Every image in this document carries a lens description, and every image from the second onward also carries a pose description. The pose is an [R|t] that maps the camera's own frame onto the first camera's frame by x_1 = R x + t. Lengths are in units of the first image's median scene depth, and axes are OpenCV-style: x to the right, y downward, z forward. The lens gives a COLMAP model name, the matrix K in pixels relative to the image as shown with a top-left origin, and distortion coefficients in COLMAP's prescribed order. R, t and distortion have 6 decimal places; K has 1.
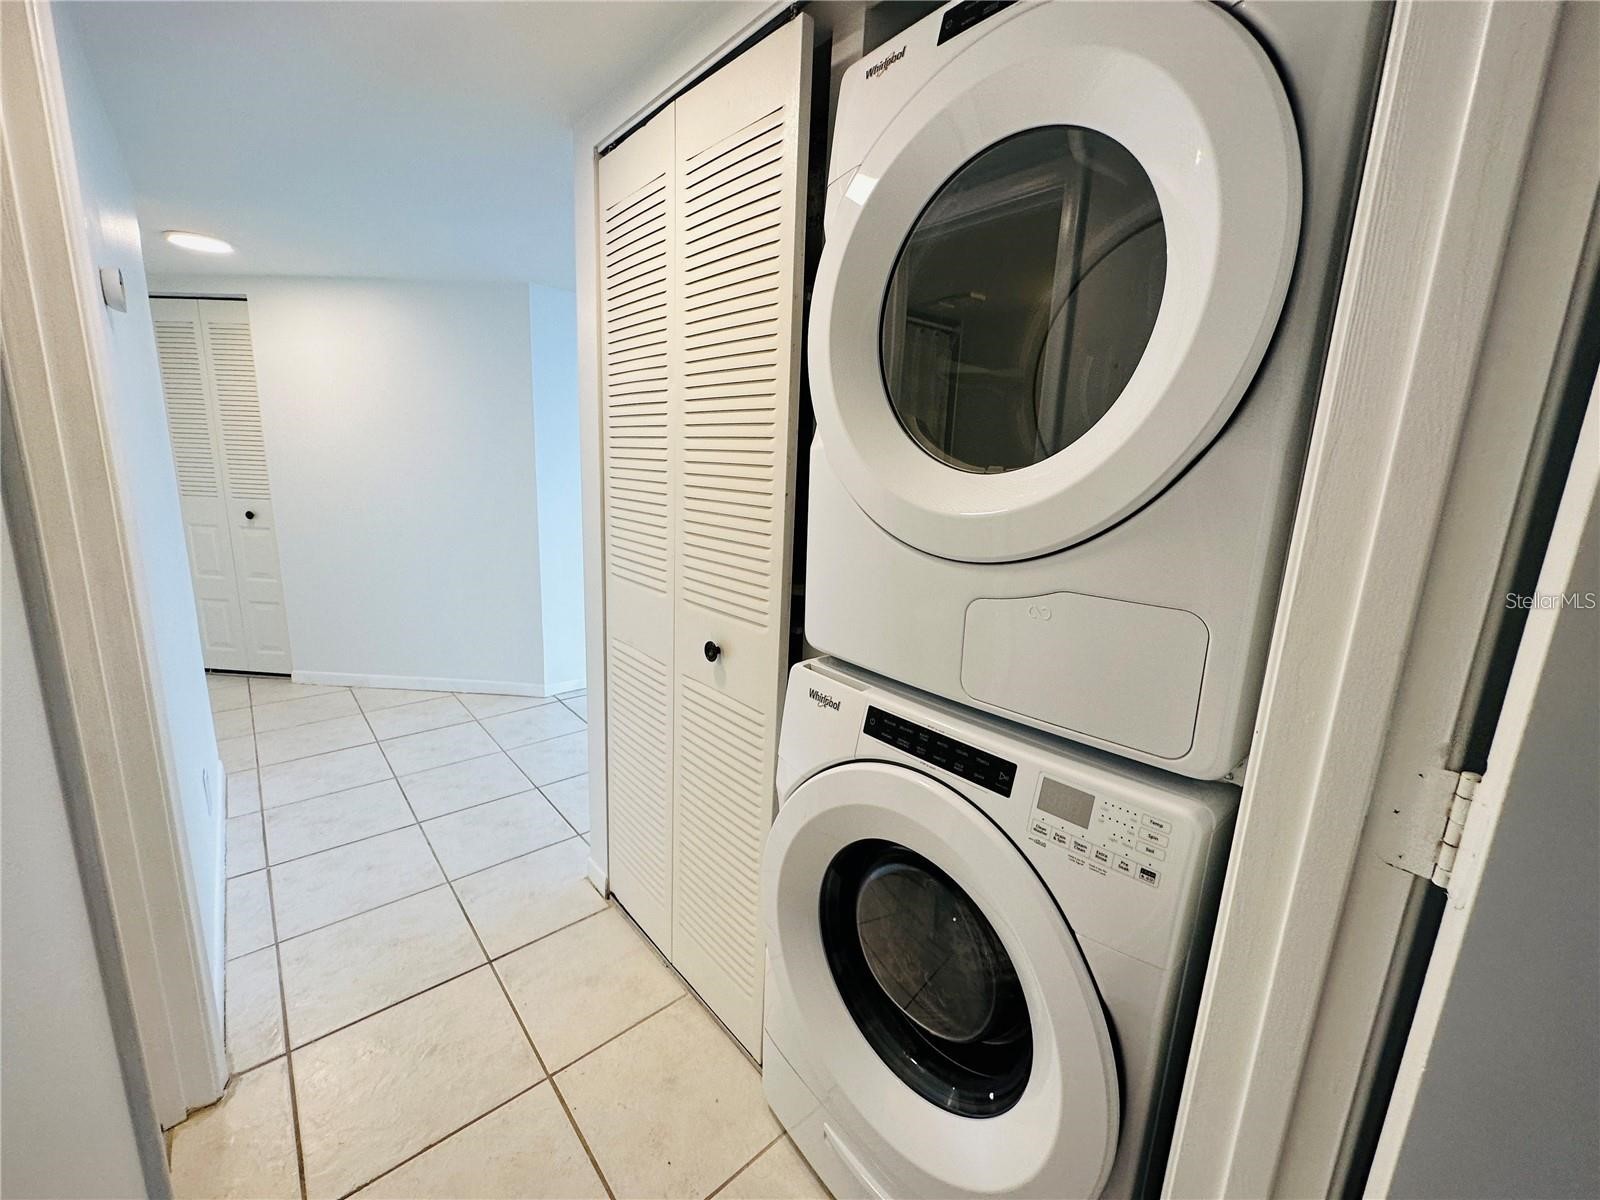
lens RADIAL K [[640.9, 0, 796.5], [0, 640.9, 593.0], [0, 0, 1]] dist [-0.003691, 0.000338]
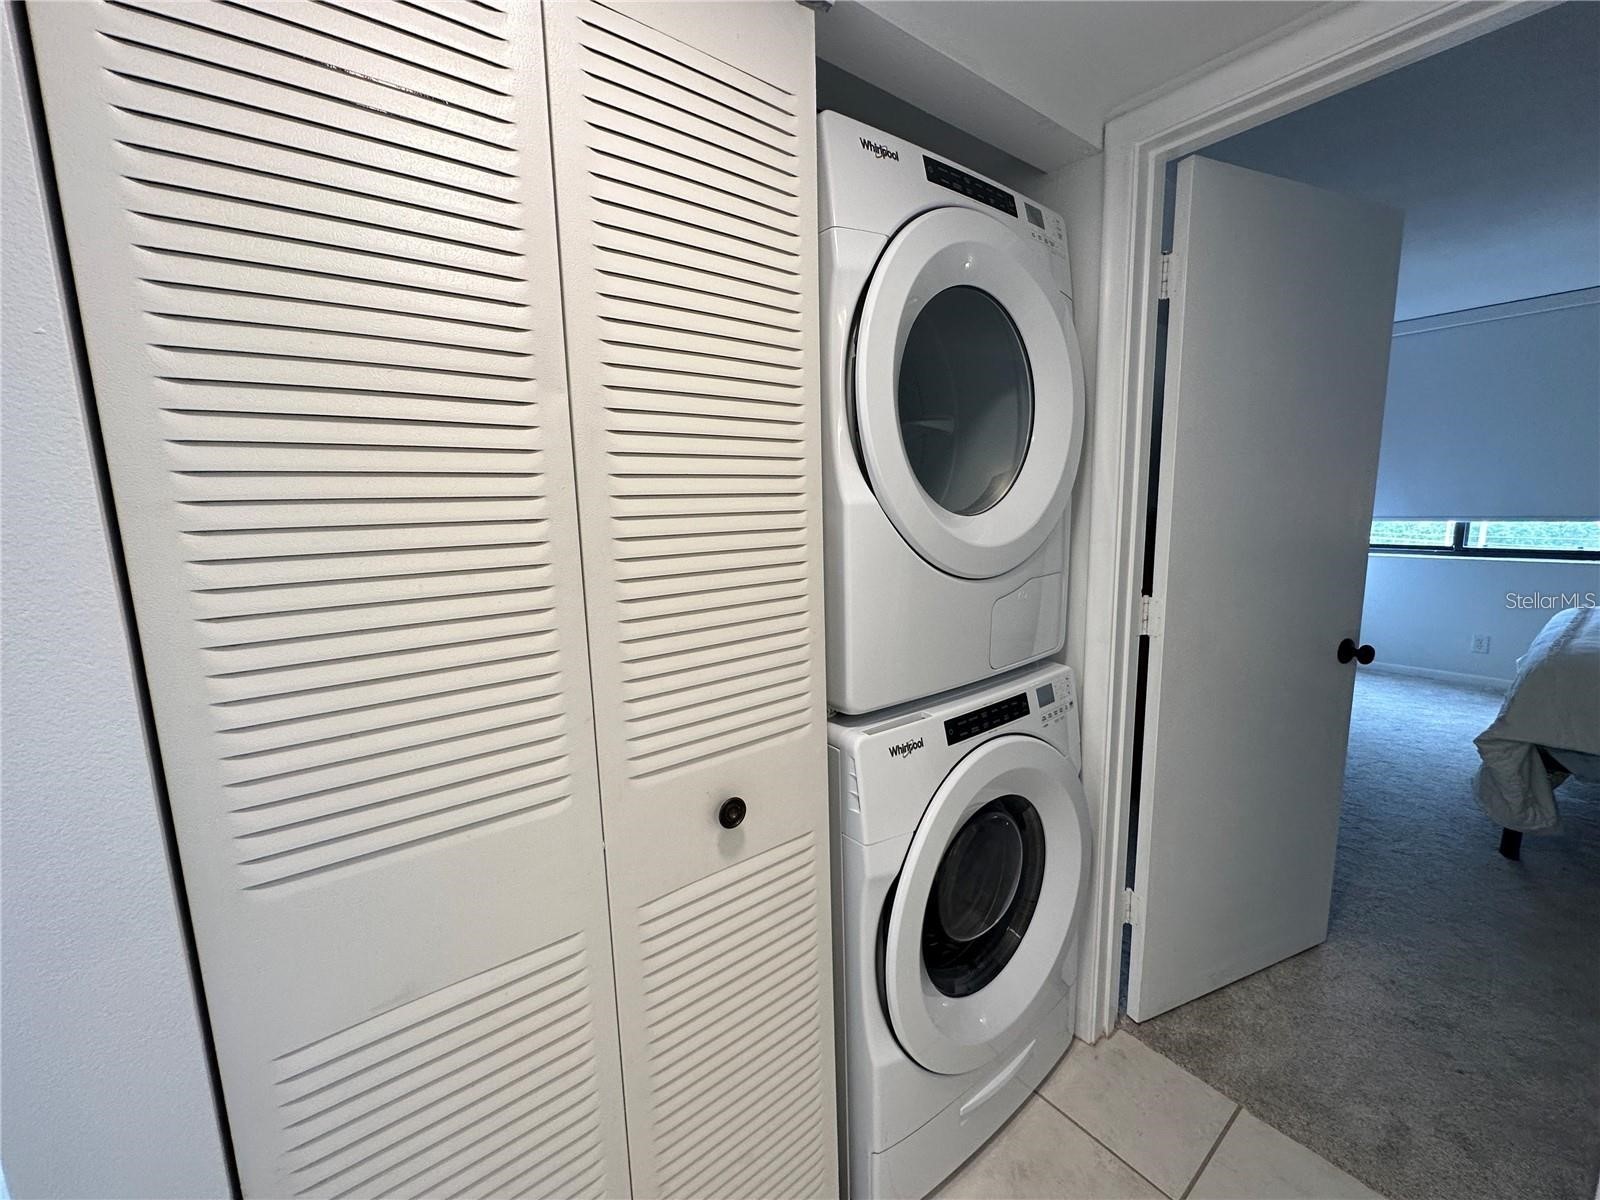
lens RADIAL K [[640.9, 0, 793.1], [0, 640.9, 599.1], [0, 0, 1]] dist [-0.003691, 0.000338]
pose [[0.063905, -0.190864, 0.979534, -1.061967], [0.231915, 0.957509, 0.171442, -0.317296], [-0.970635, 0.216212, 0.105454, 1.180044]]
